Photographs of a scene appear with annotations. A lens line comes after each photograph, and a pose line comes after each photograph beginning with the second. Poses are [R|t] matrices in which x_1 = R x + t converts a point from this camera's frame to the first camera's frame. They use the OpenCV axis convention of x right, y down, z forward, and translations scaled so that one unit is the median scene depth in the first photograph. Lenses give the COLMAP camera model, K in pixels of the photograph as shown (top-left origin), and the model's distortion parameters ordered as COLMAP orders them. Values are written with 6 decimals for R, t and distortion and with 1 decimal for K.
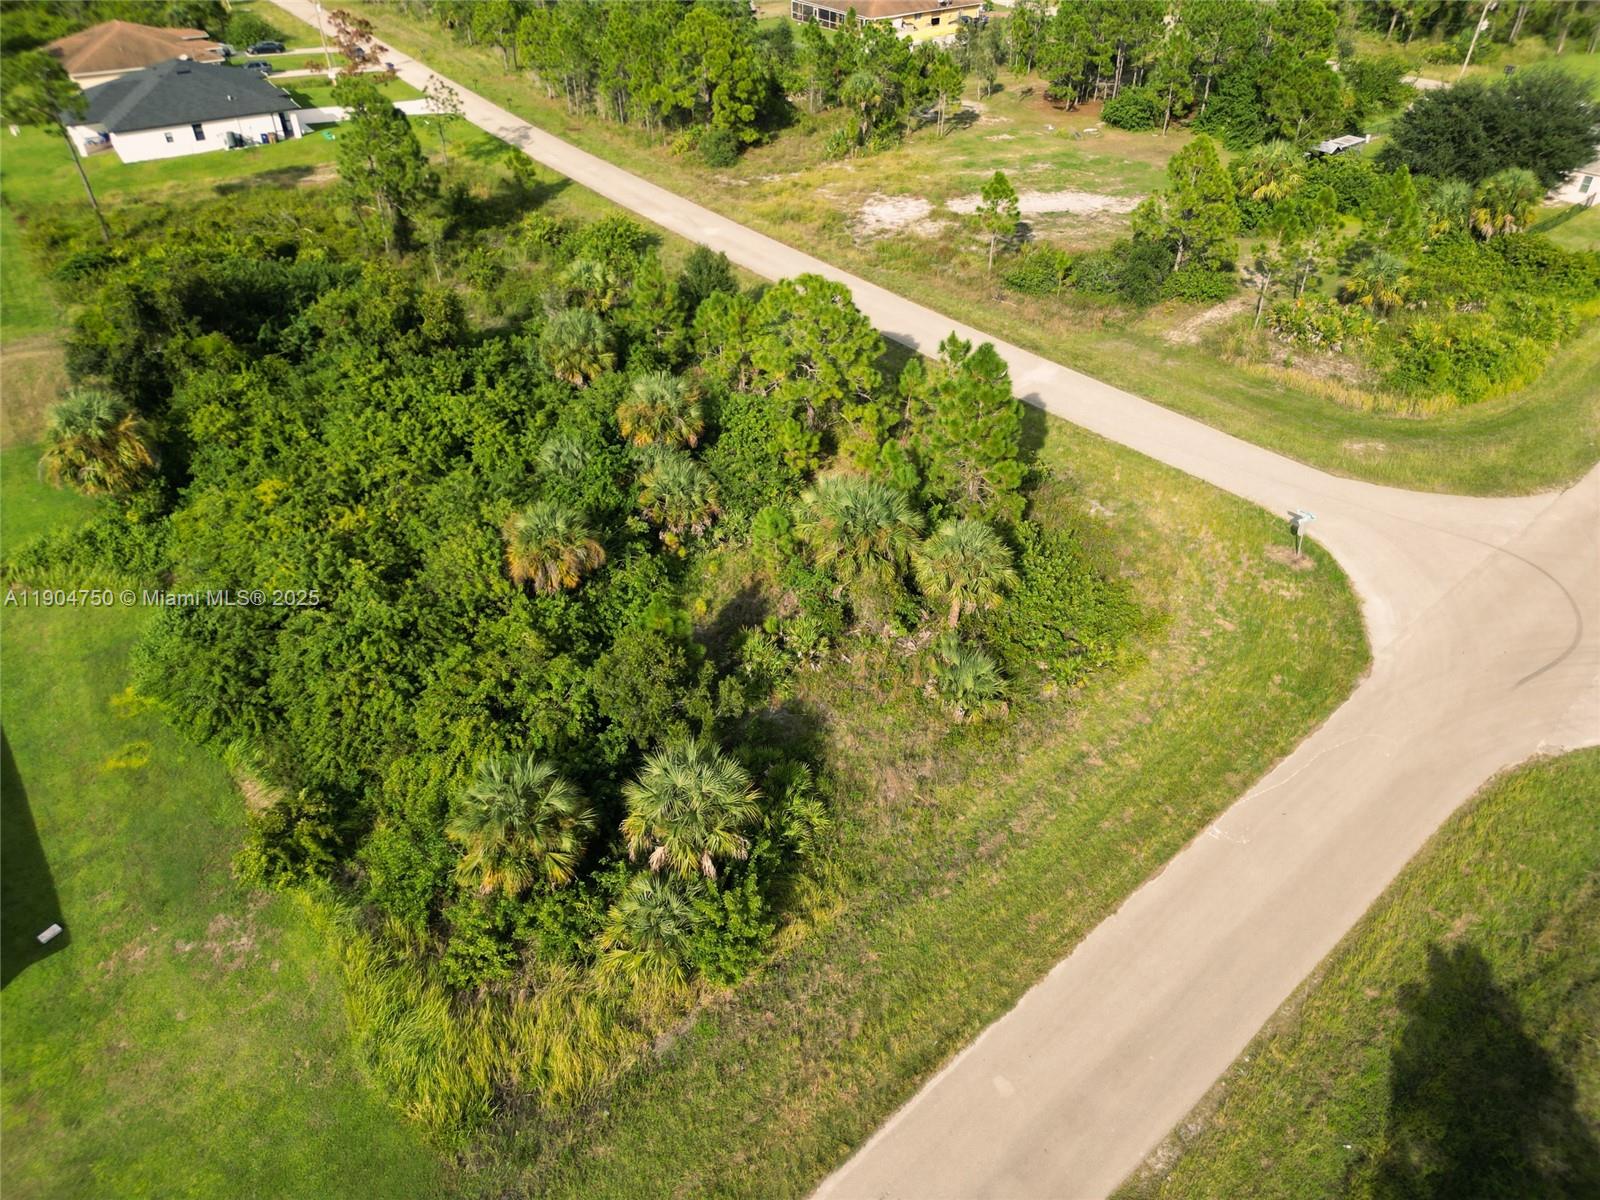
lens RADIAL K [[1116.8, 0, 795.6], [0, 1116.8, 605.8], [0, 0, 1]] dist [0.057494, -0.048439]
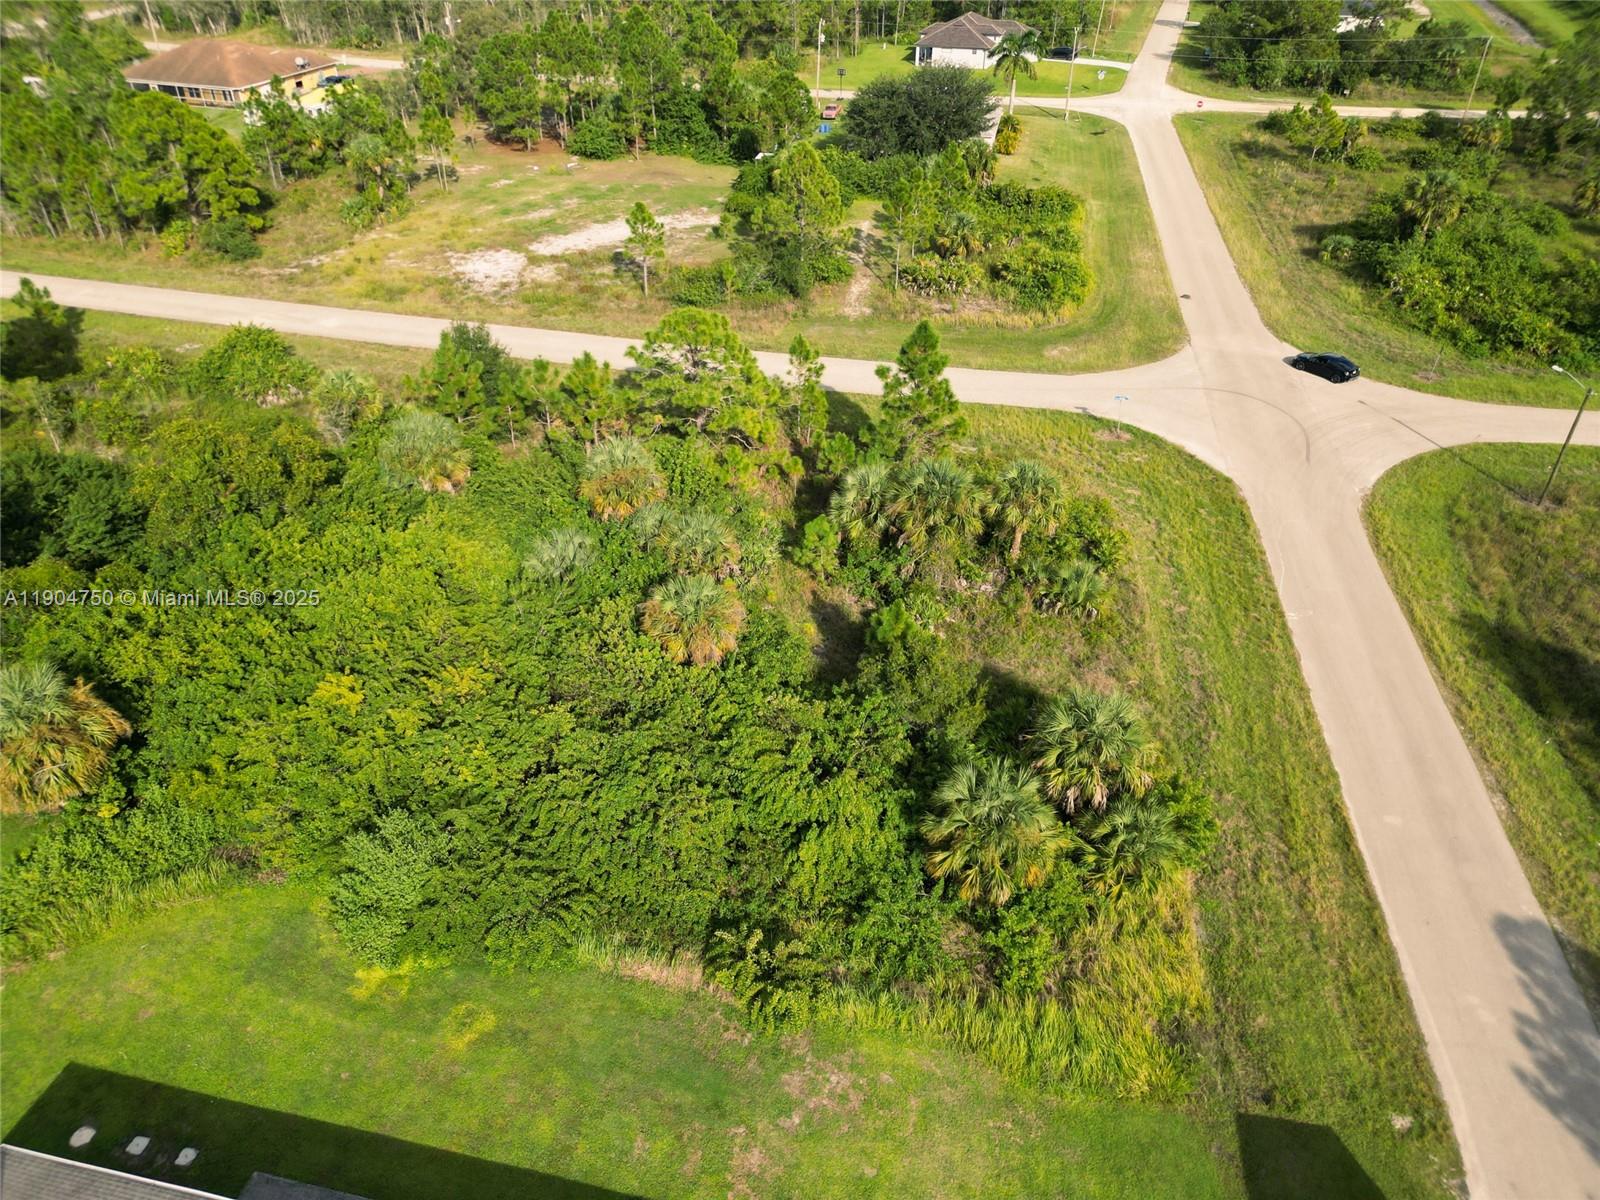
lens RADIAL K [[1116.8, 0, 797.4], [0, 1116.8, 600.8], [0, 0, 1]] dist [0.057494, -0.048439]
pose [[0.778963, -0.349921, 0.520357, -0.633385], [0.369167, 0.926683, 0.070525, -0.102000], [-0.506885, 0.137163, 0.851031, 0.141501]]
